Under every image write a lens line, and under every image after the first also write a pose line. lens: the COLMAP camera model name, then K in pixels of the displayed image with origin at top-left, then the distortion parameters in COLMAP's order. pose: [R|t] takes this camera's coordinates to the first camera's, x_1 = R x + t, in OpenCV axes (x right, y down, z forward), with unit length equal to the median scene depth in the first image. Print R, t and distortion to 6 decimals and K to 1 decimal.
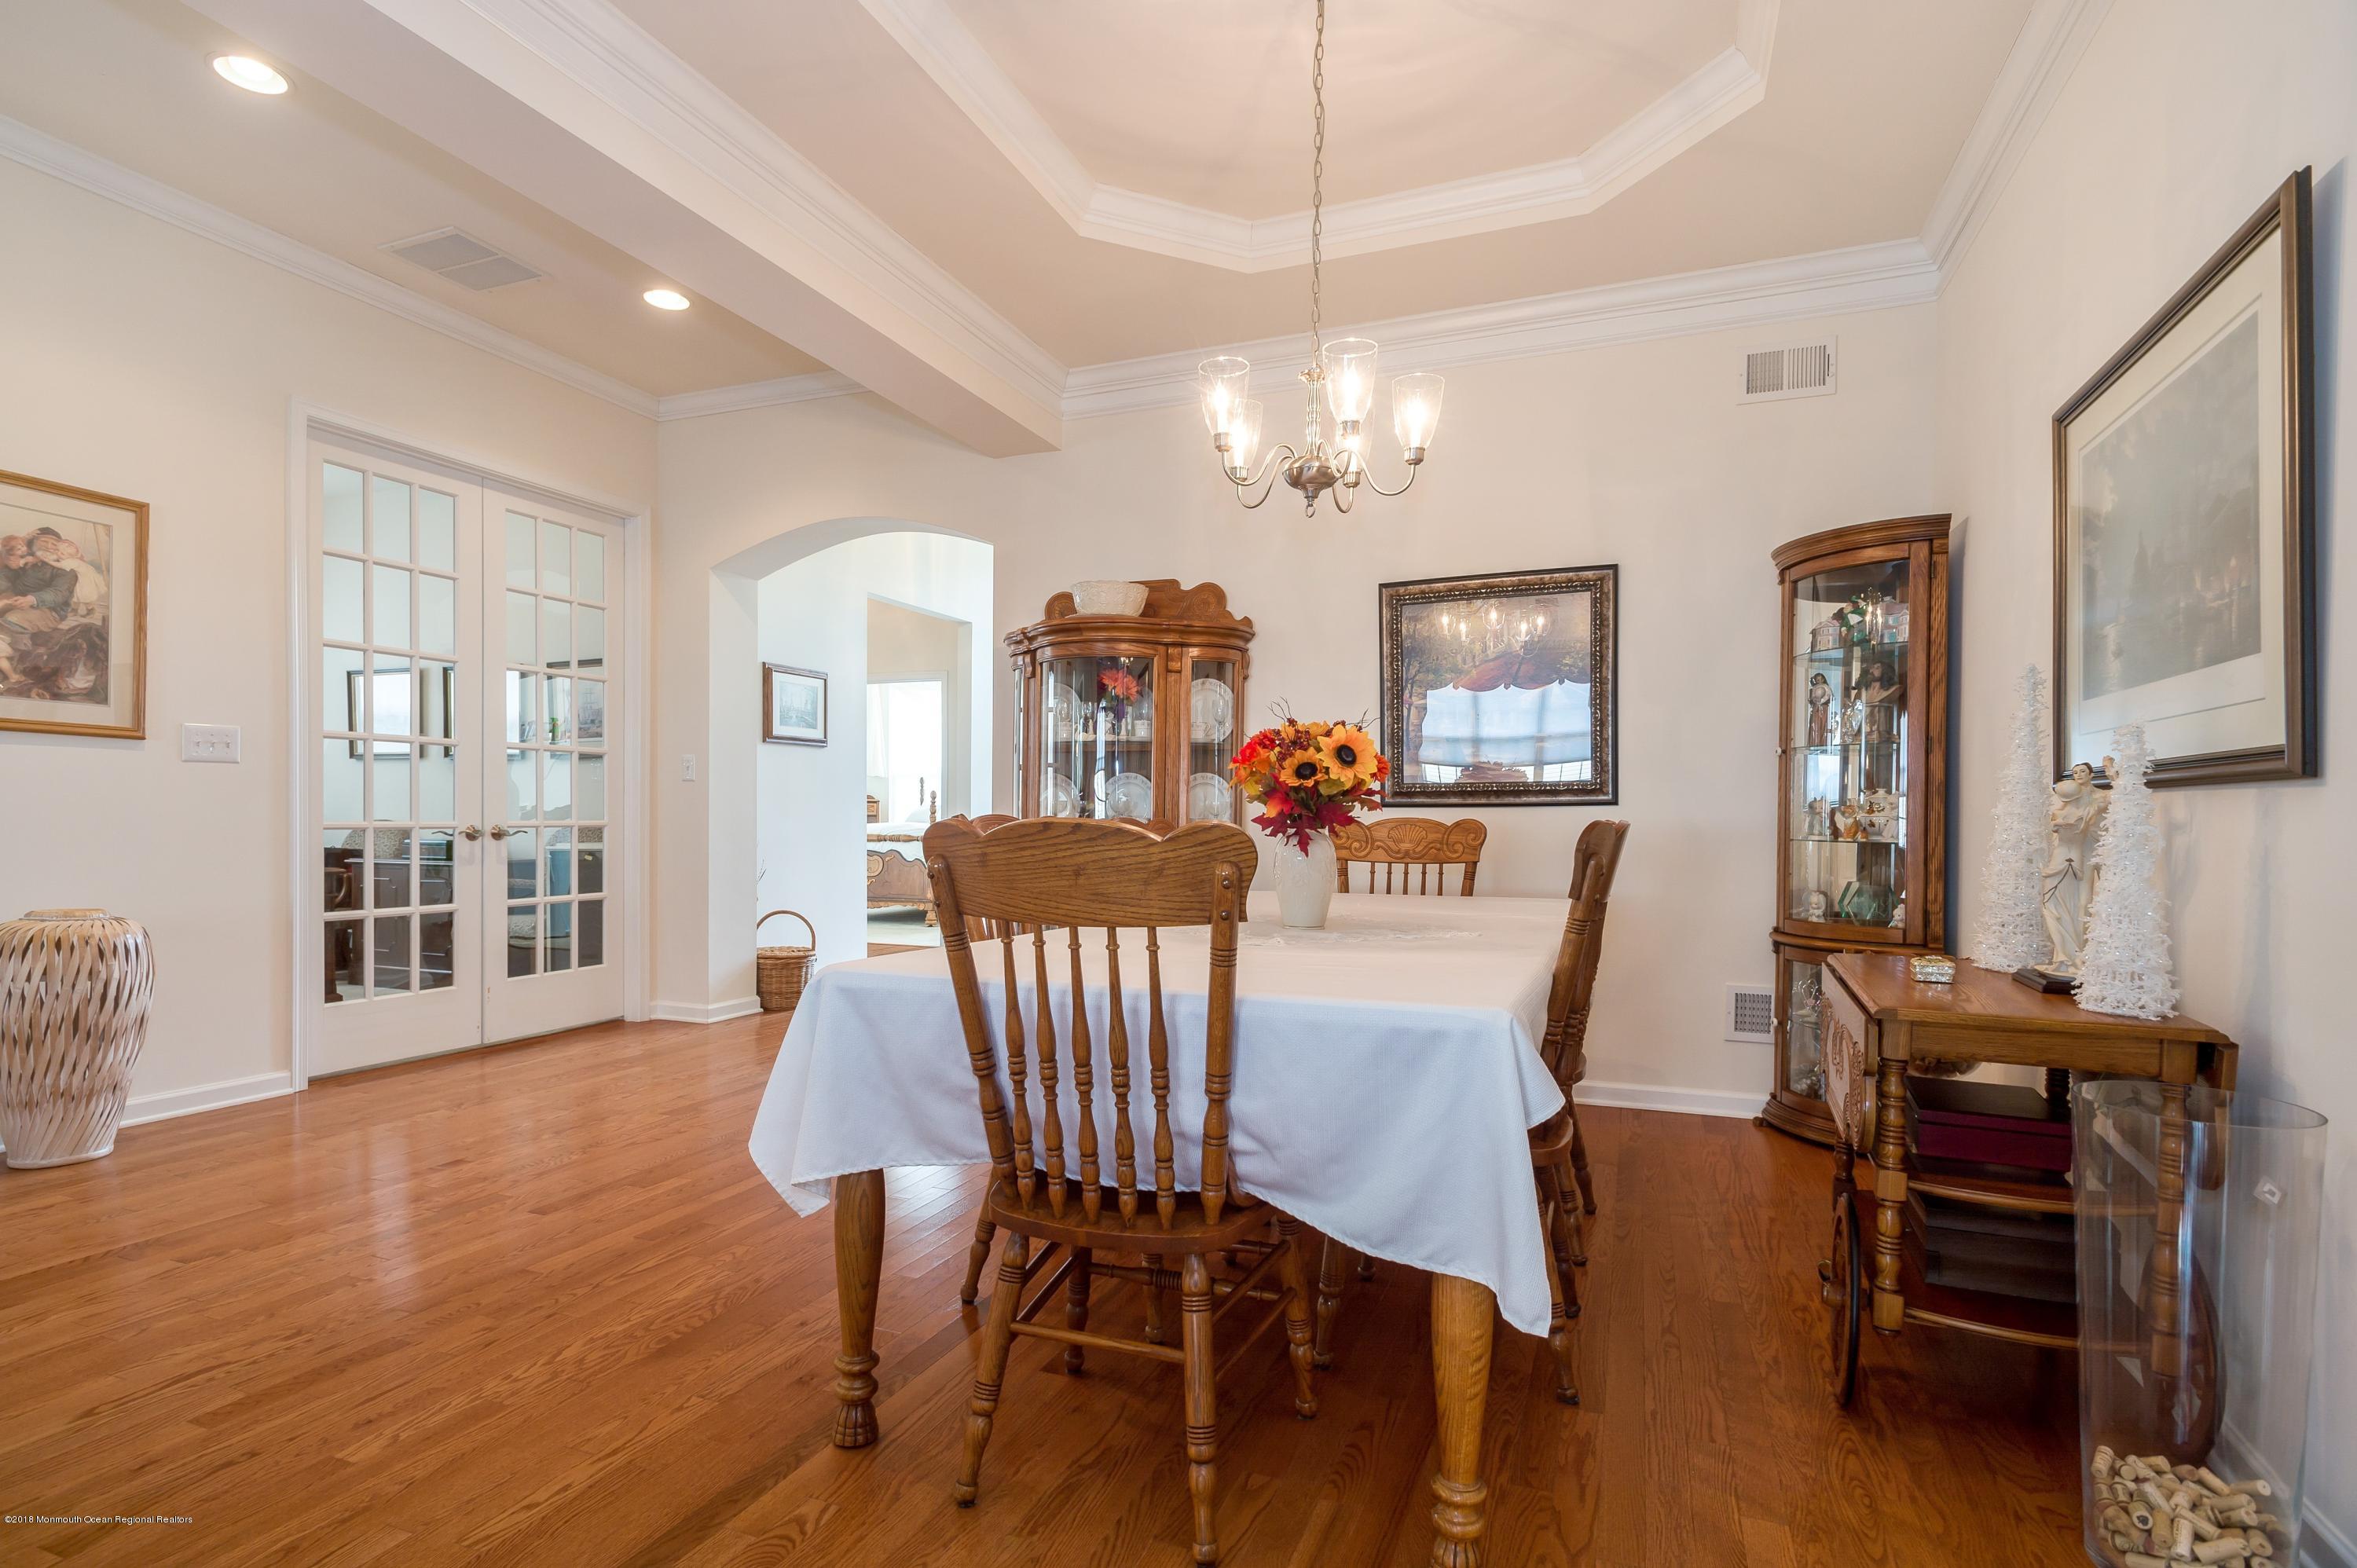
lens RADIAL K [[1160.8, 0, 1145.2], [0, 1160.8, 810.4], [0, 0, 1]] dist [-0.000380, 0.001016]
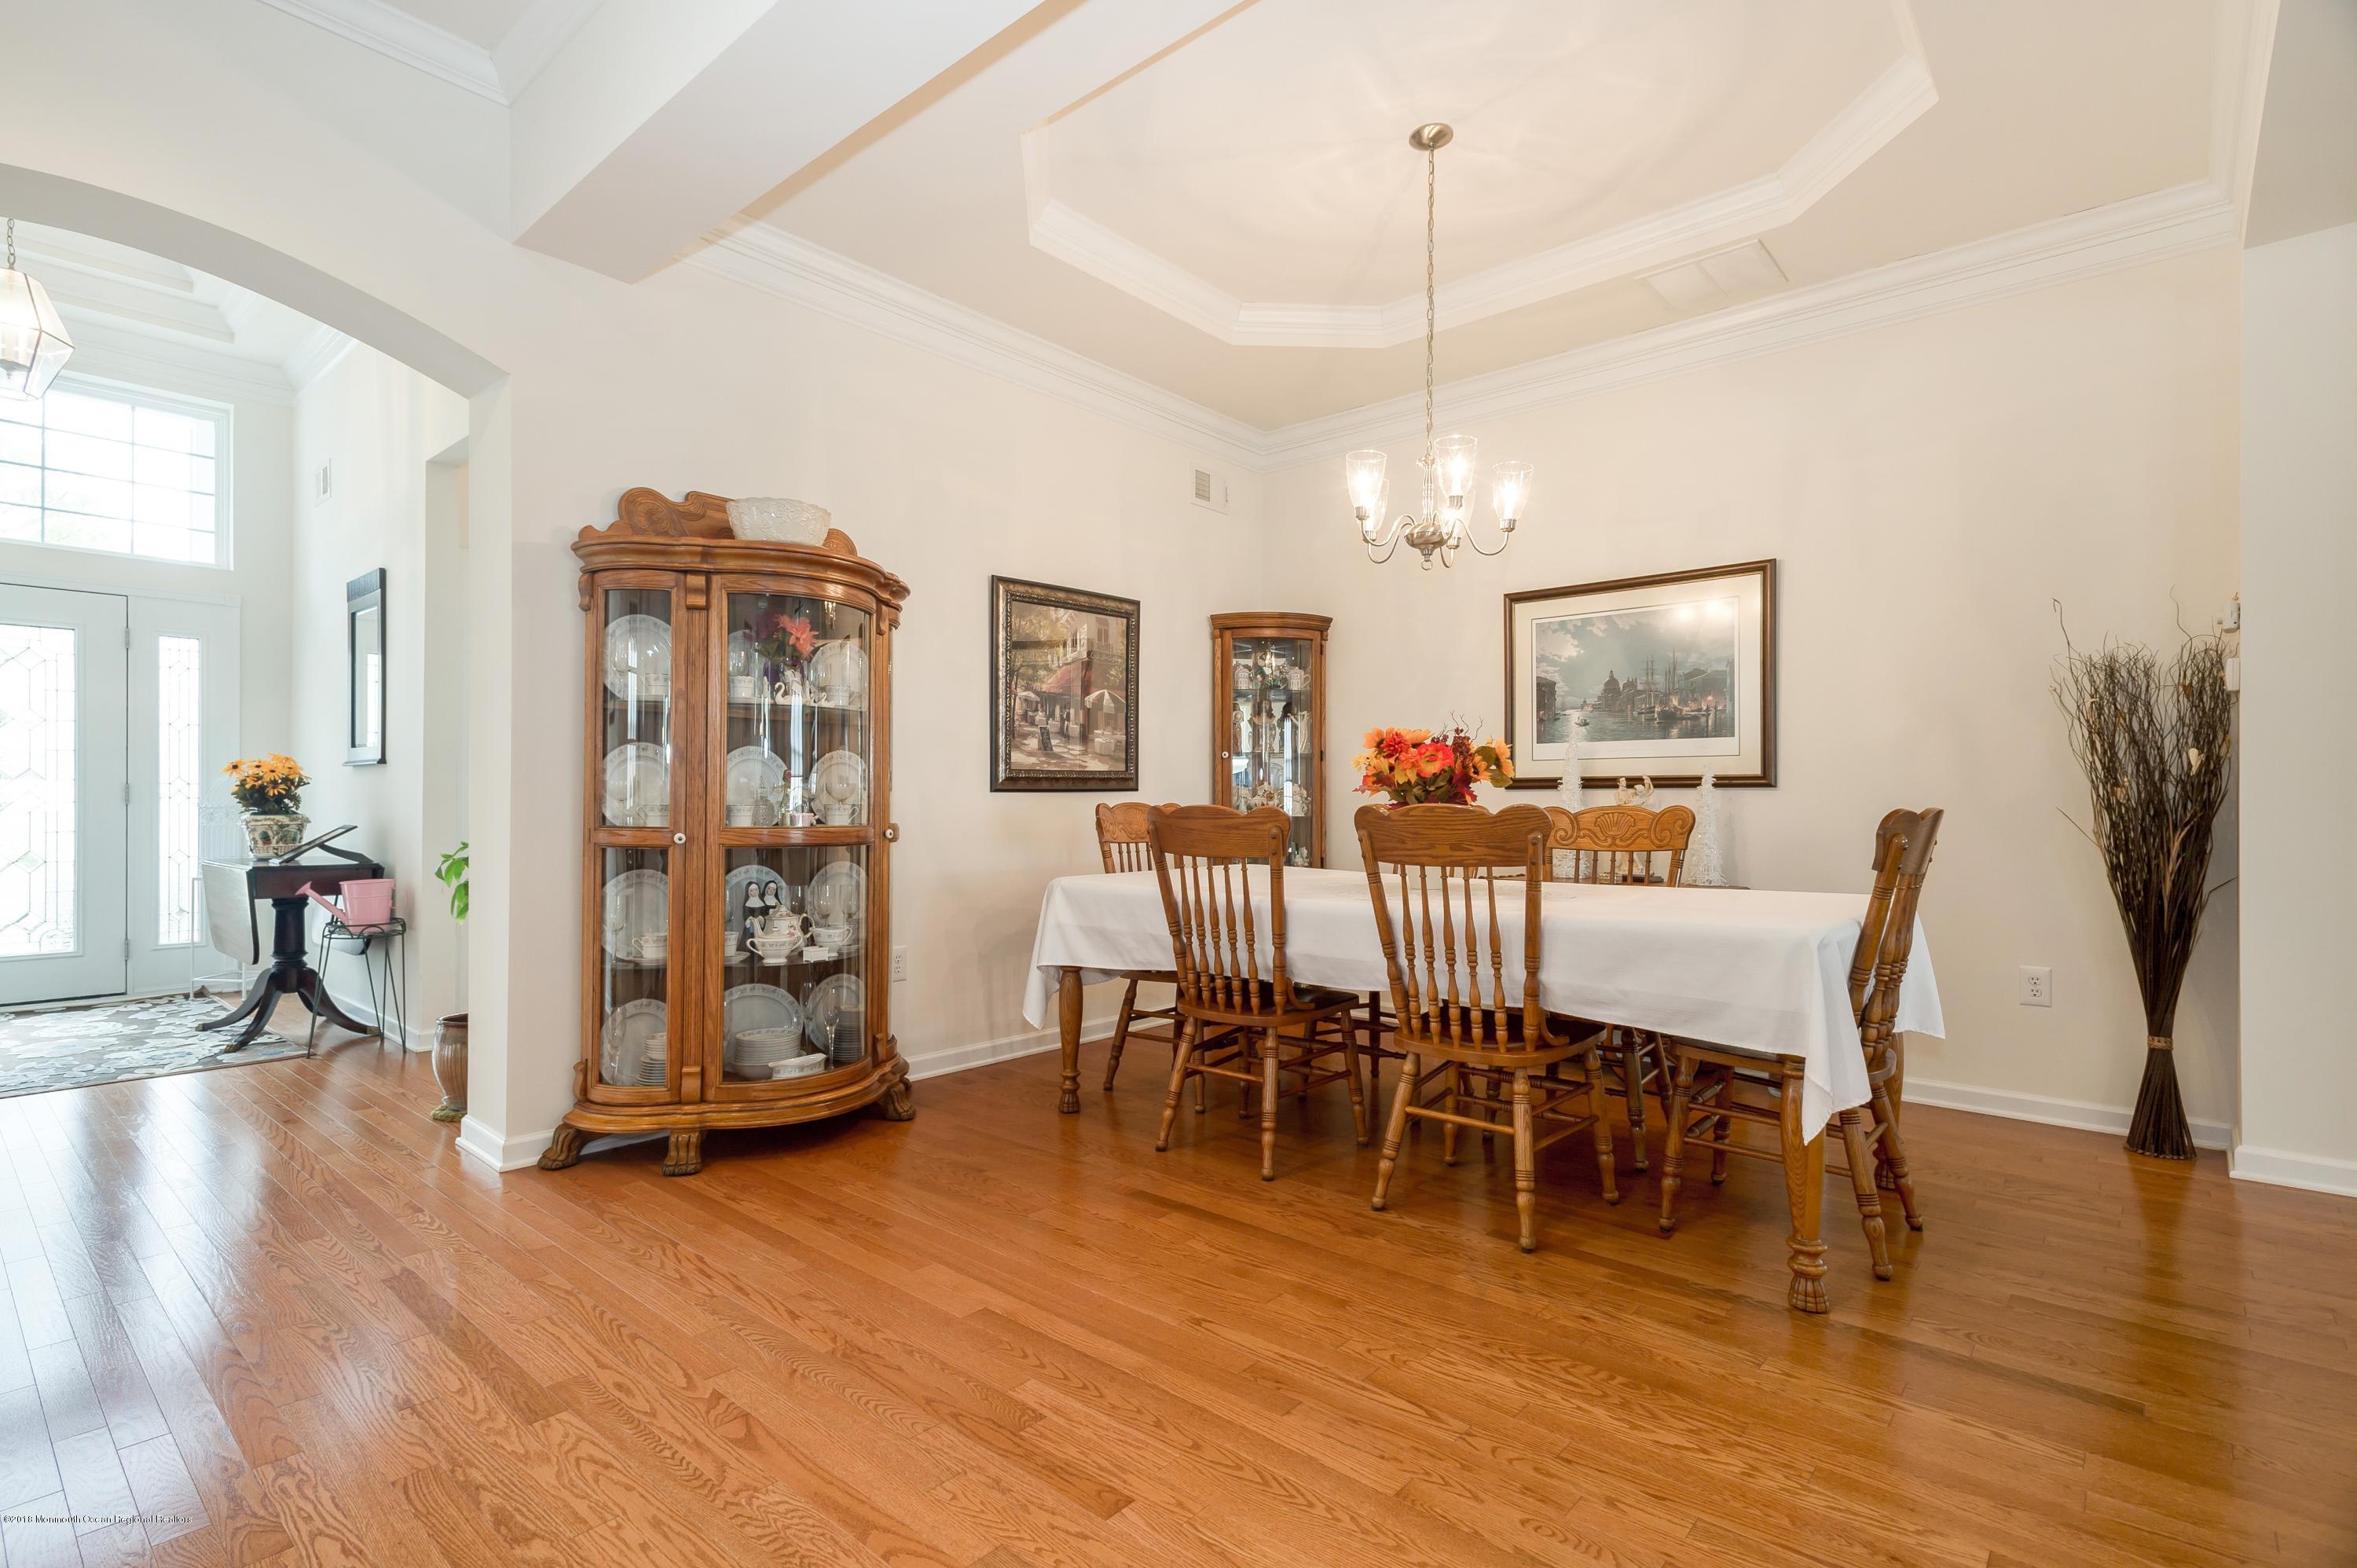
lens RADIAL K [[1124.6, 0, 1146.7], [0, 1124.6, 802.5], [0, 0, 1]] dist [0.012993, -0.000371]
pose [[0.336825, -0.005972, 0.941548, -0.739172], [-0.005403, 0.999951, 0.008276, -0.003134], [-0.941552, -0.007875, 0.336777, 0.571538]]
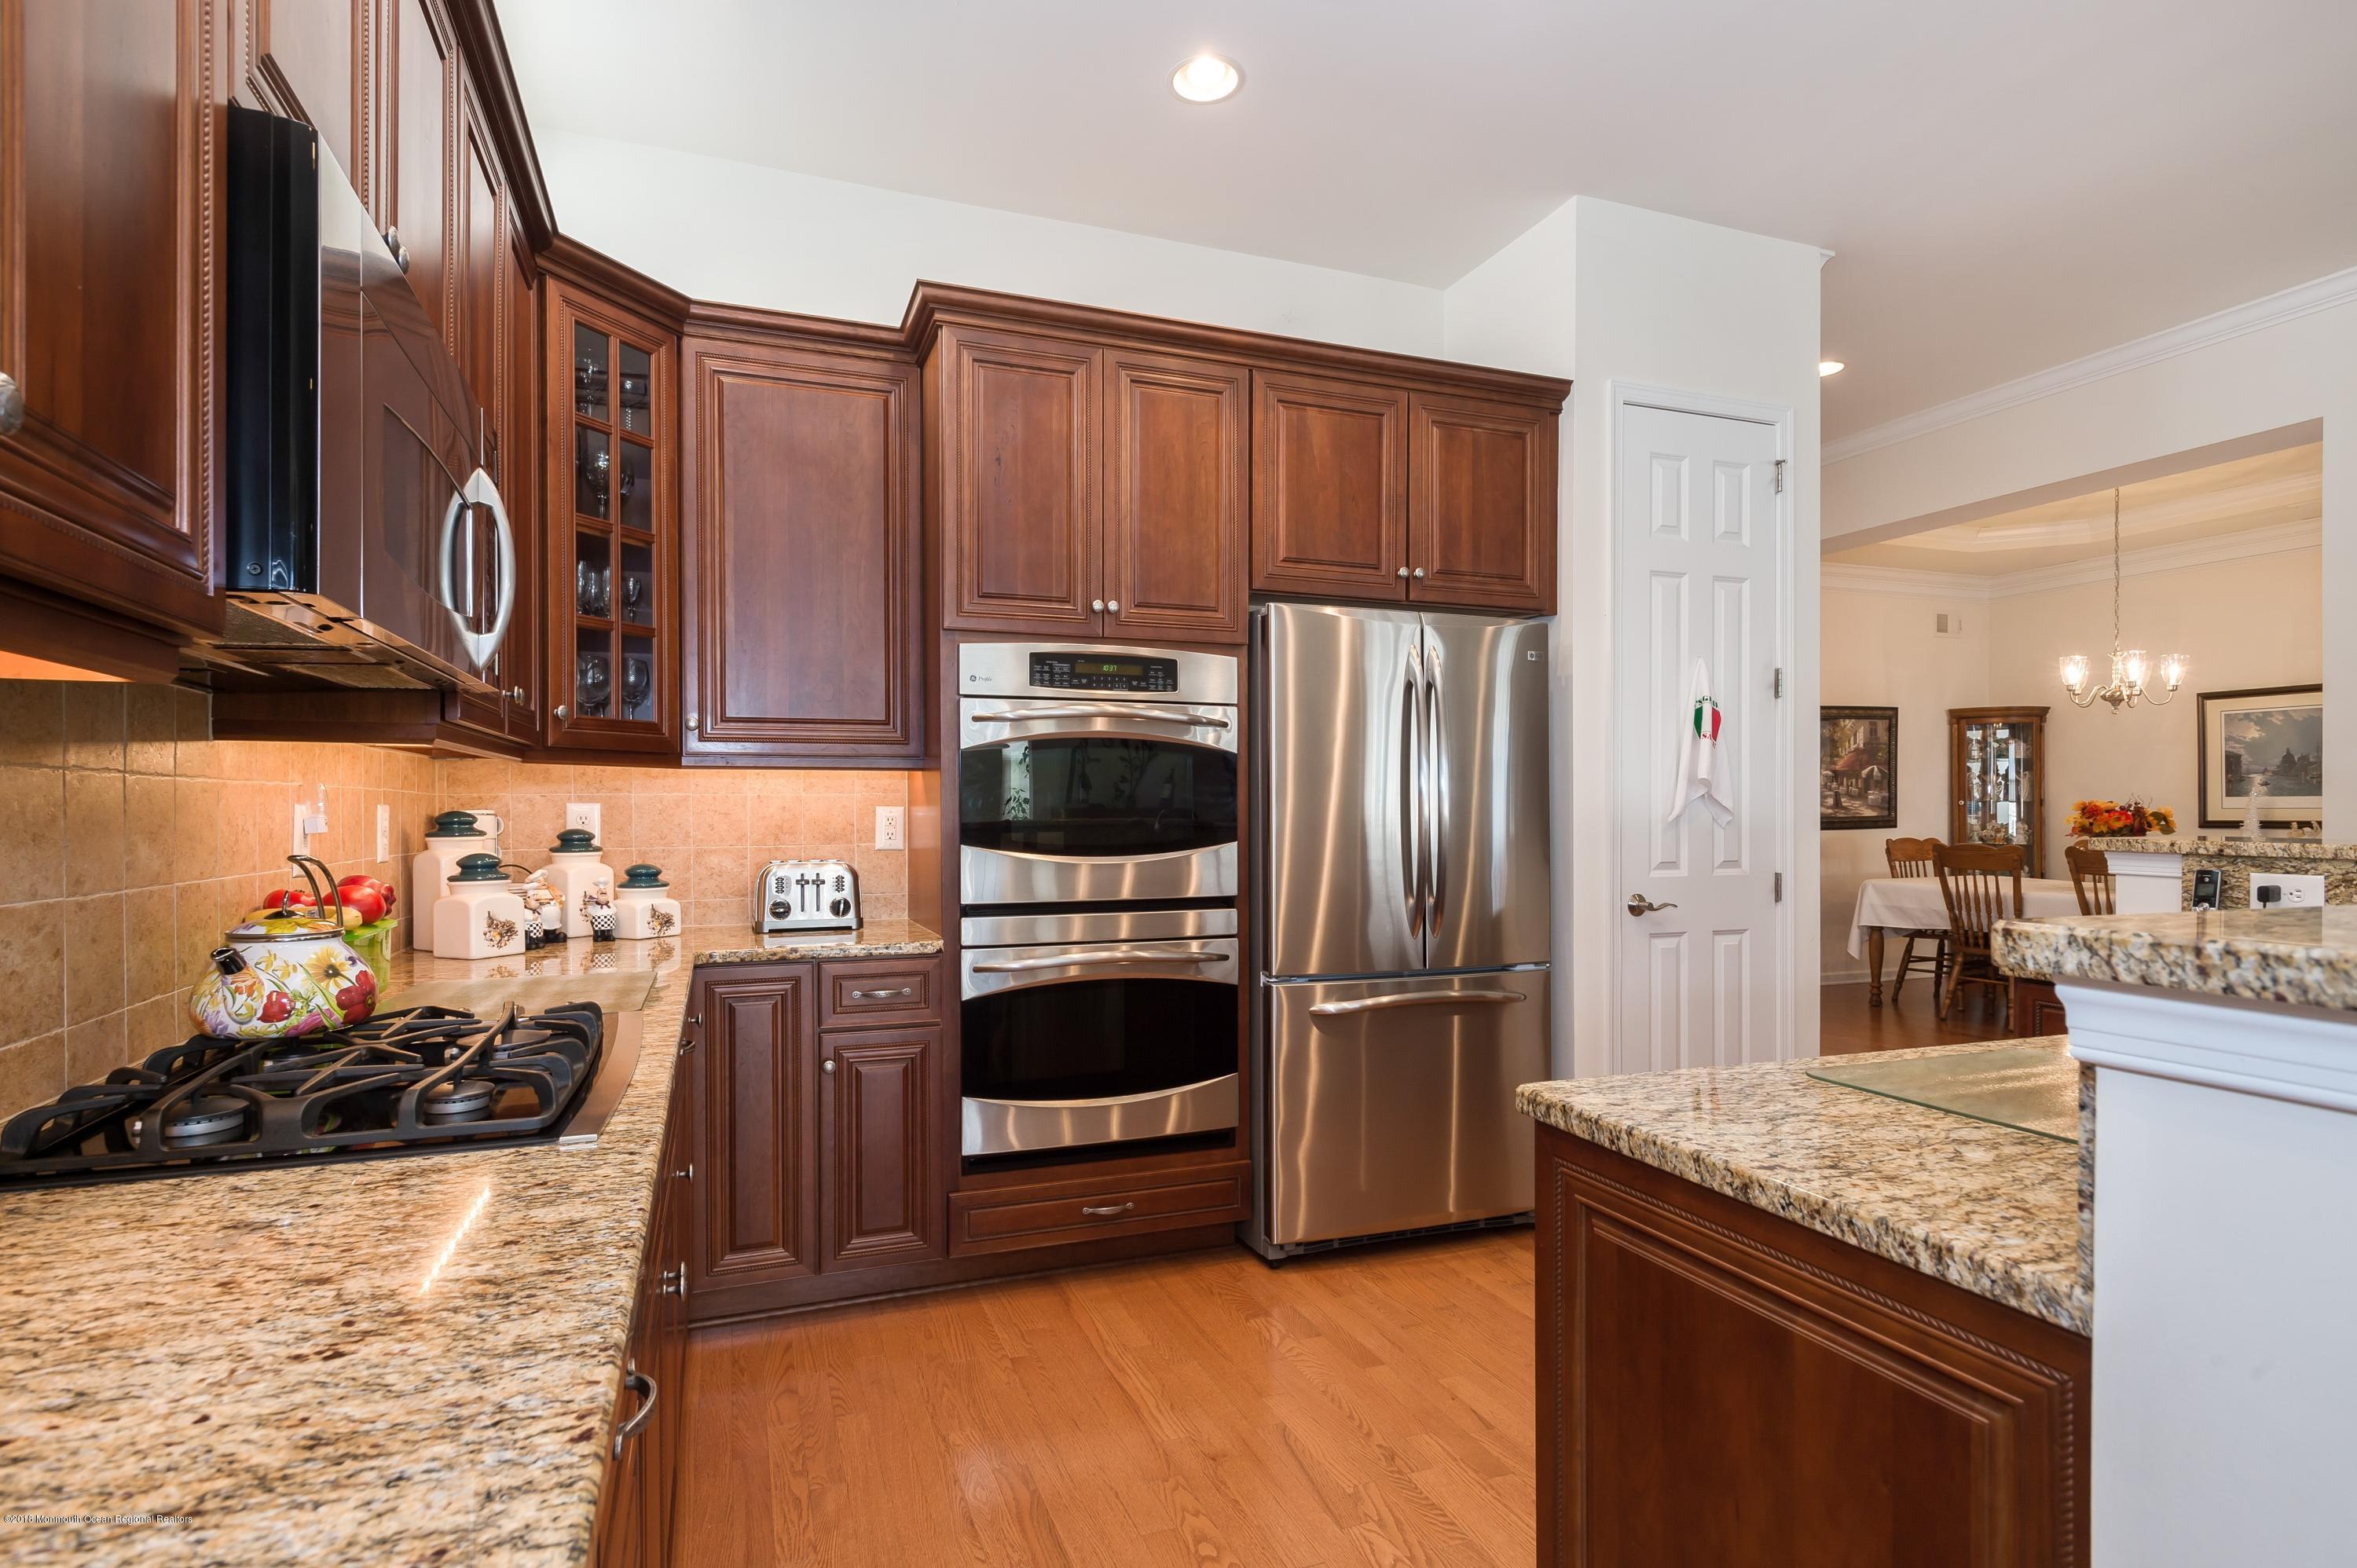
lens RADIAL K [[1160.8, 0, 1145.2], [0, 1160.8, 810.4], [0, 0, 1]] dist [-0.000380, 0.001016]
pose [[0.745765, -0.012402, 0.666094, -1.878964], [0.007135, 0.999918, 0.010630, -0.065014], [-0.666171, -0.003175, 0.745792, 0.365805]]
